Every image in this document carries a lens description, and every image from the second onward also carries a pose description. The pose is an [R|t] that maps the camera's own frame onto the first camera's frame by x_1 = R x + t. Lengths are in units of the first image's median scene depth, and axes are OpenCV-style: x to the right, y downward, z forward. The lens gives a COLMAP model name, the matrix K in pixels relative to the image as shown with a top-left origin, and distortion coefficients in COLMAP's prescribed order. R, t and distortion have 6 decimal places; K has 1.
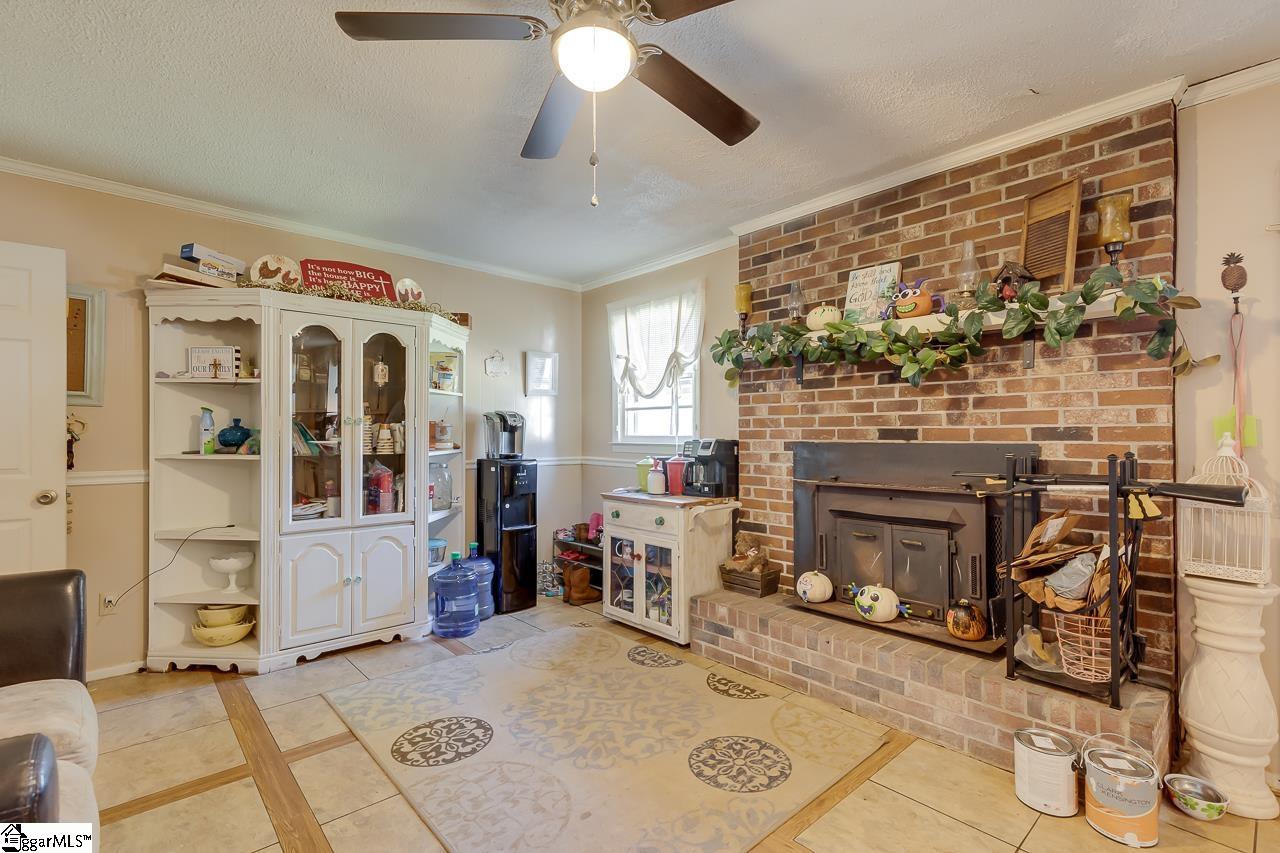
lens RADIAL K [[577.5, 0, 642.3], [0, 577.5, 431.4], [0, 0, 1]] dist [0.001223, -0.000434]
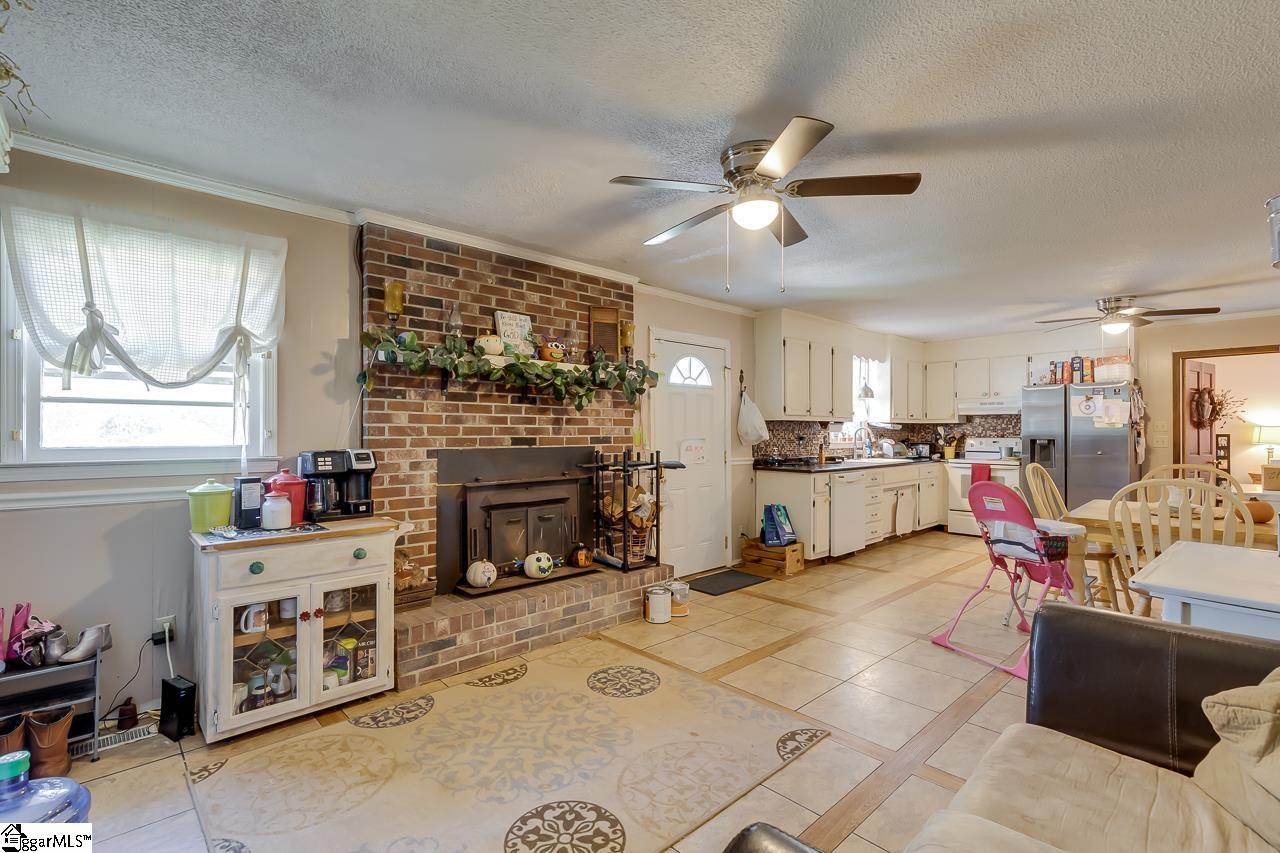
lens RADIAL K [[578.9, 0, 645.8], [0, 578.9, 425.3], [0, 0, 1]] dist [0.006270, -0.000518]
pose [[-0.017066, 0.010982, 0.999794, -0.843187], [-0.007641, 0.999909, -0.011114, -0.018208], [-0.999825, -0.007829, -0.016981, 0.667174]]
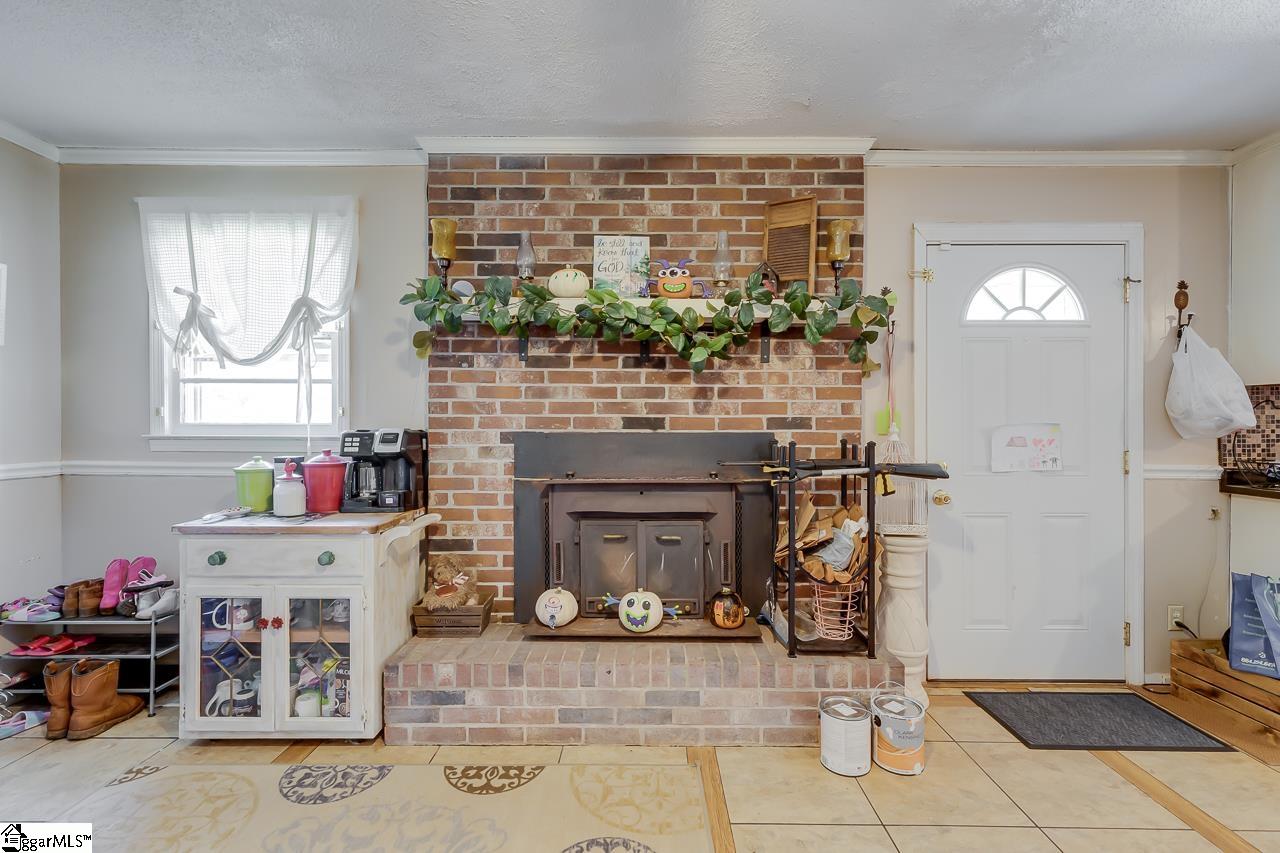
lens RADIAL K [[578.9, 0, 645.8], [0, 578.9, 425.3], [0, 0, 1]] dist [0.006270, -0.000518]
pose [[0.676753, 0.000017, 0.736210, -0.217651], [-0.007519, 0.999948, 0.006889, 0.001819], [-0.736172, -0.010197, 0.676718, 0.334379]]
